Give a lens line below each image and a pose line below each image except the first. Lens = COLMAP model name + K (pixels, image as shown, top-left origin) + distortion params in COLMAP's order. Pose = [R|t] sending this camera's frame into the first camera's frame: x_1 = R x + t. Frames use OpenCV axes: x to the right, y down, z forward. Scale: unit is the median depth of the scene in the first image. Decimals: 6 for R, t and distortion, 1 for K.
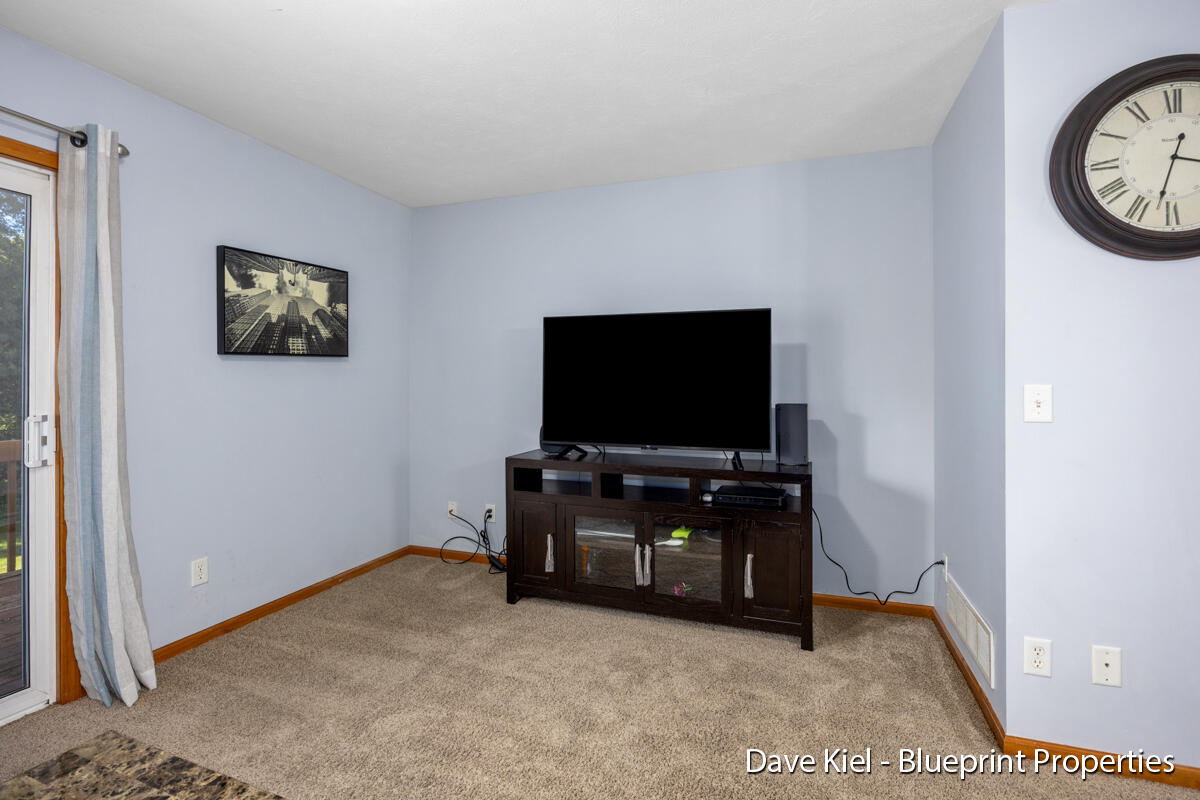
lens RADIAL K [[550.0, 0, 602.0], [0, 550.0, 381.0], [0, 0, 1]] dist [-0.014147, 0.000450]
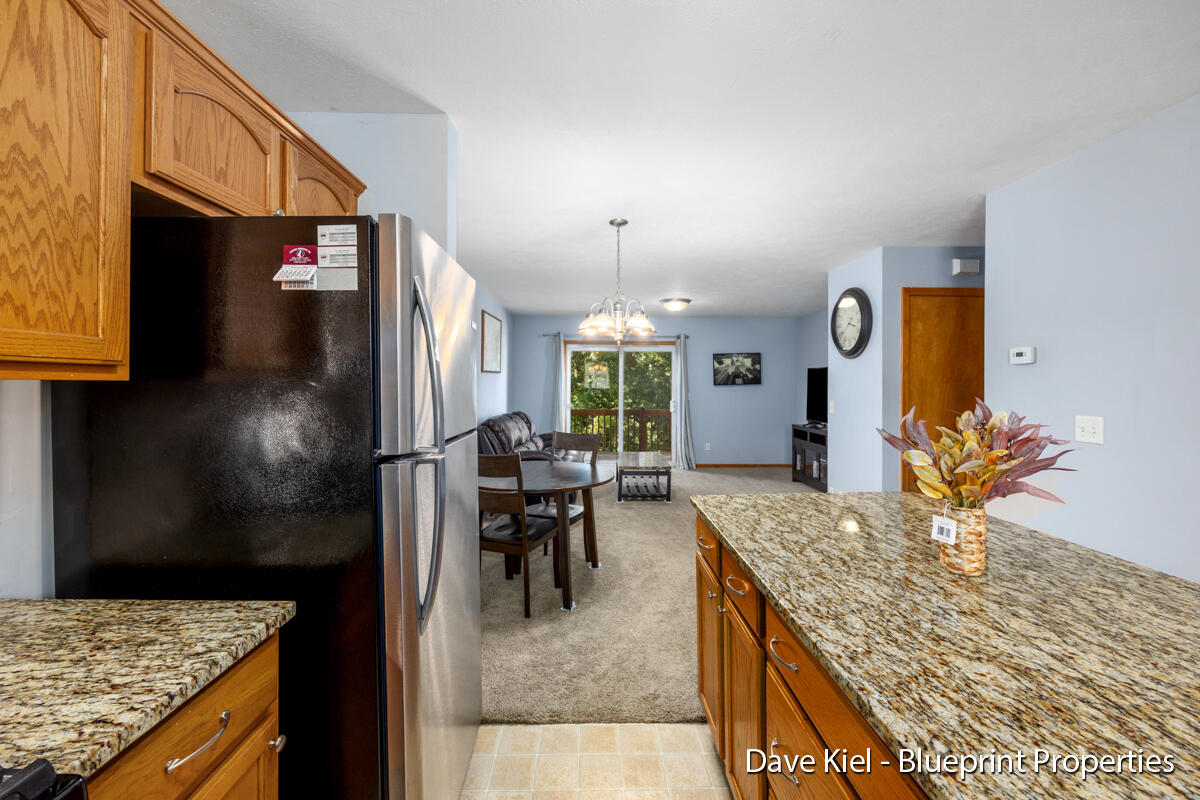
lens RADIAL K [[482.7, 0, 598.5], [0, 482.7, 385.9], [0, 0, 1]] dist [-0.002343, -0.000279]
pose [[0.346127, 0.002099, -0.938185, 1.736321], [0.001828, 0.999994, 0.002912, -0.050901], [0.938186, -0.002723, 0.346121, -0.667307]]
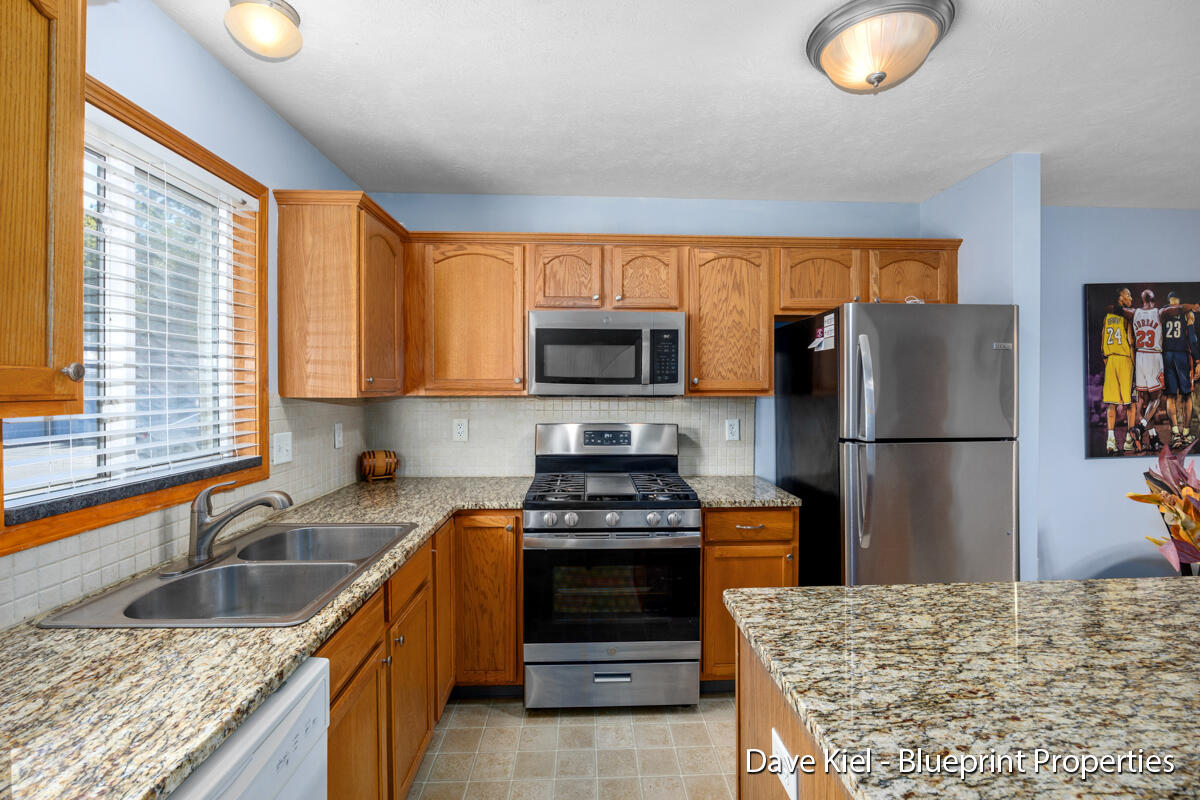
lens RADIAL K [[540.8, 0, 608.9], [0, 540.8, 393.9], [0, 0, 1]] dist [-0.016032, 0.001579]
pose [[-0.926818, 0.006140, -0.375460, 1.926301], [0.004222, 0.999973, 0.005931, -0.065072], [0.375486, 0.003912, -0.926820, -0.082090]]
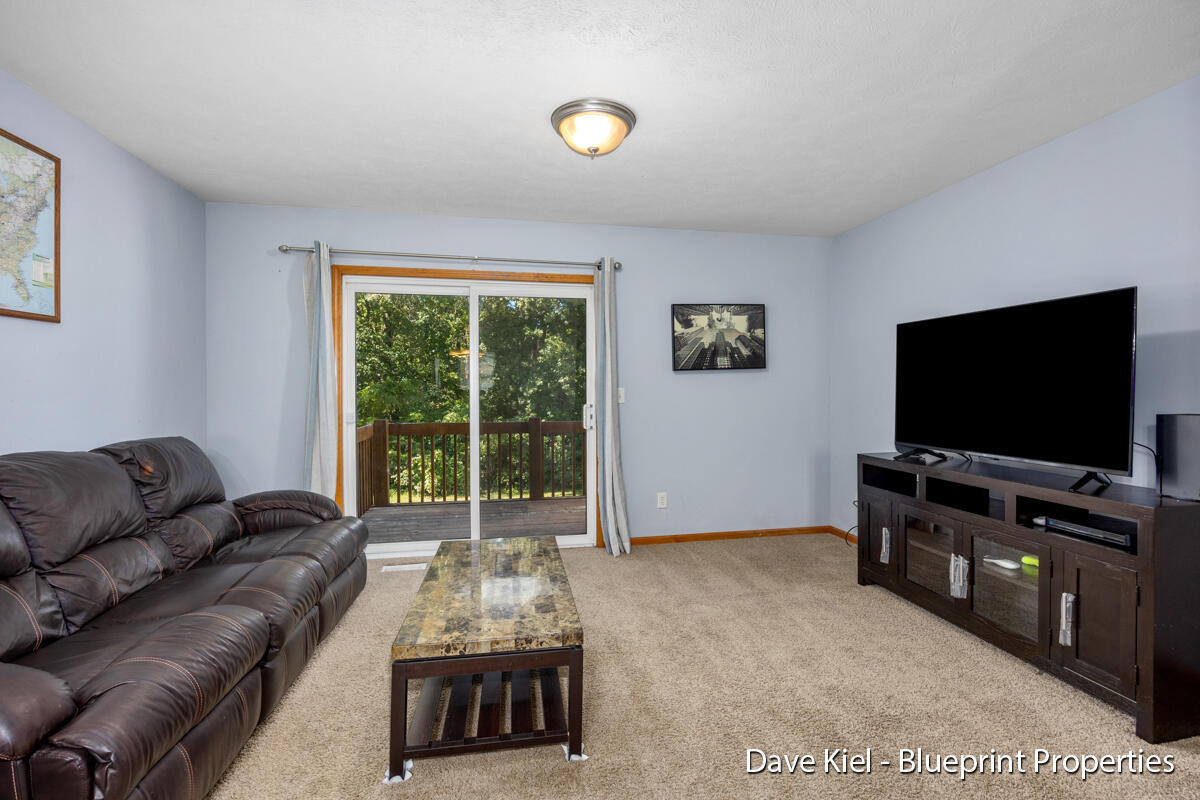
lens RADIAL K [[540.8, 0, 608.9], [0, 540.8, 393.9], [0, 0, 1]] dist [-0.016032, 0.001579]
pose [[0.516694, 0.004355, -0.856159, 0.537994], [0.007446, 0.999926, 0.009580, 0.003117], [0.856138, -0.011324, 0.516623, -0.001594]]
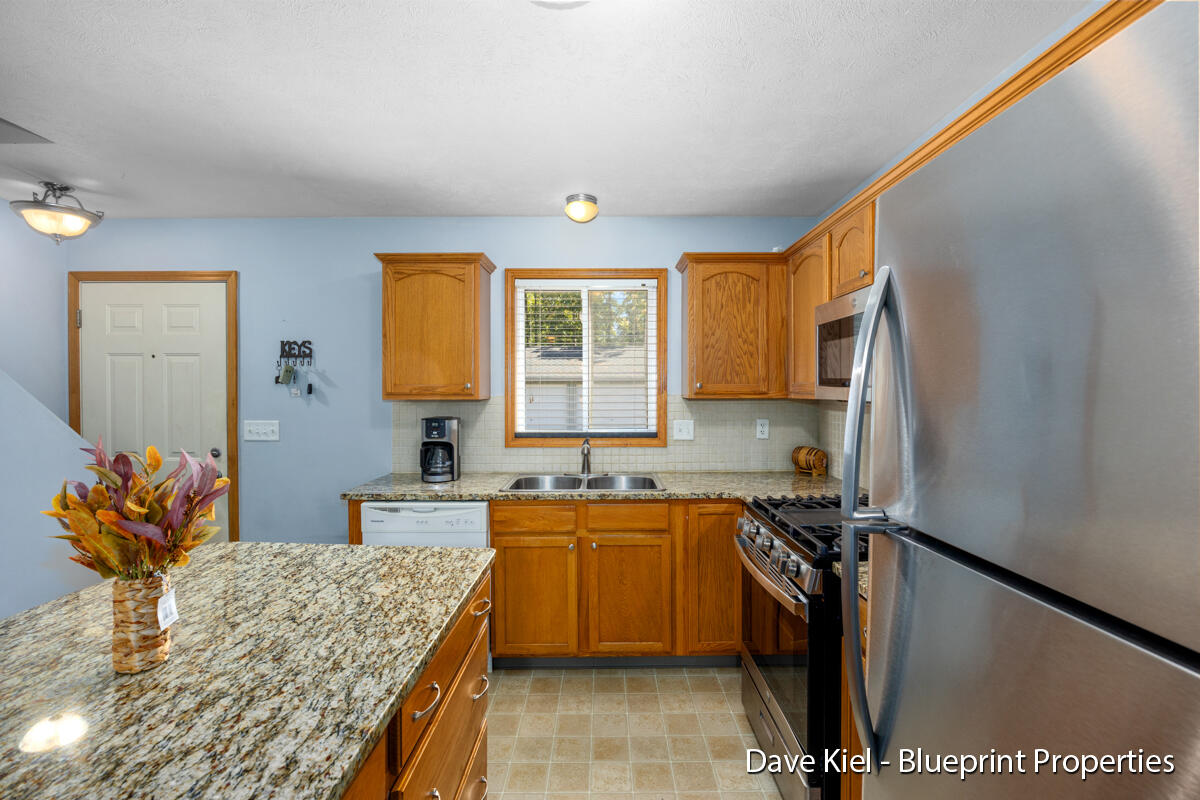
lens RADIAL K [[533.1, 0, 600.0], [0, 533.1, 400.0], [0, 0, 1]] dist [-0.014194, -0.000127]
pose [[-0.324779, -0.016383, 0.945648, 1.039178], [-0.004670, 0.999866, 0.015718, -0.068990], [-0.945778, 0.000689, -0.324812, -0.402024]]
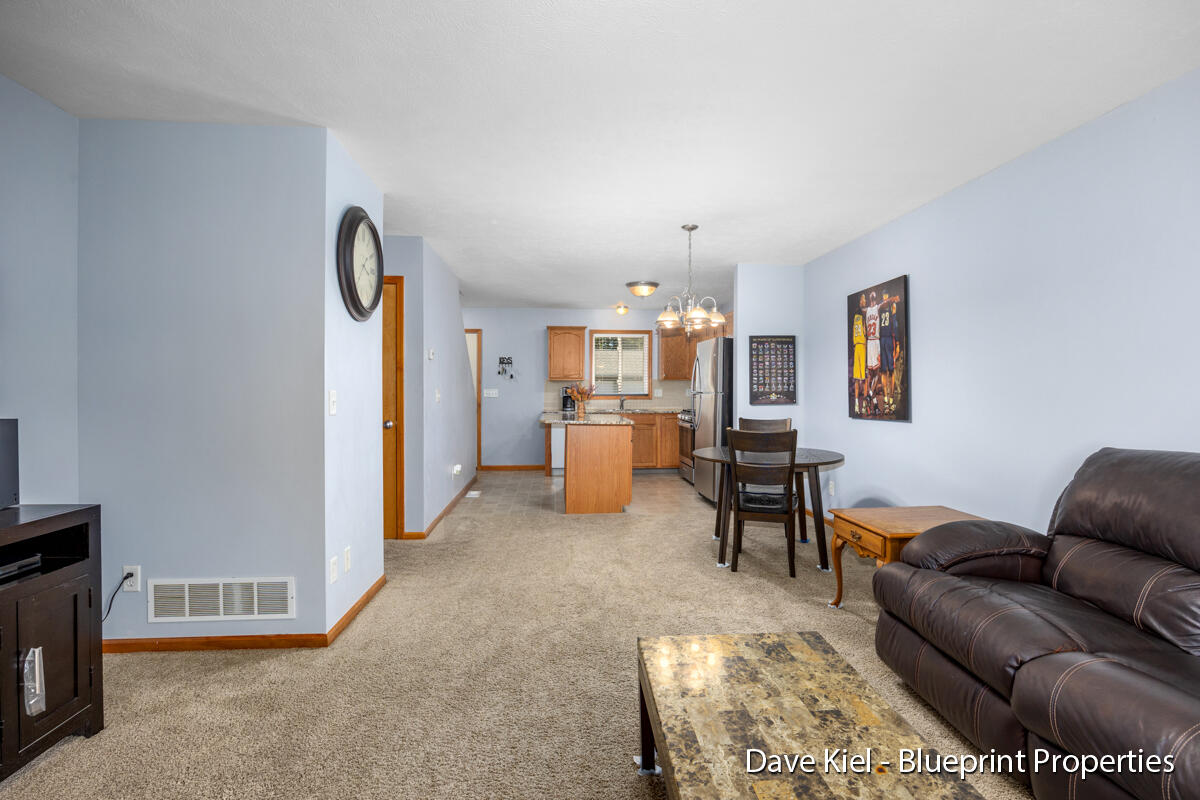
lens RADIAL K [[540.8, 0, 608.9], [0, 540.8, 393.9], [0, 0, 1]] dist [-0.016032, 0.001579]
pose [[-0.423289, -0.007404, 0.905964, -0.547795], [-0.005577, 0.999969, 0.005566, 0.003373], [-0.905977, -0.002697, -0.423318, 0.580763]]
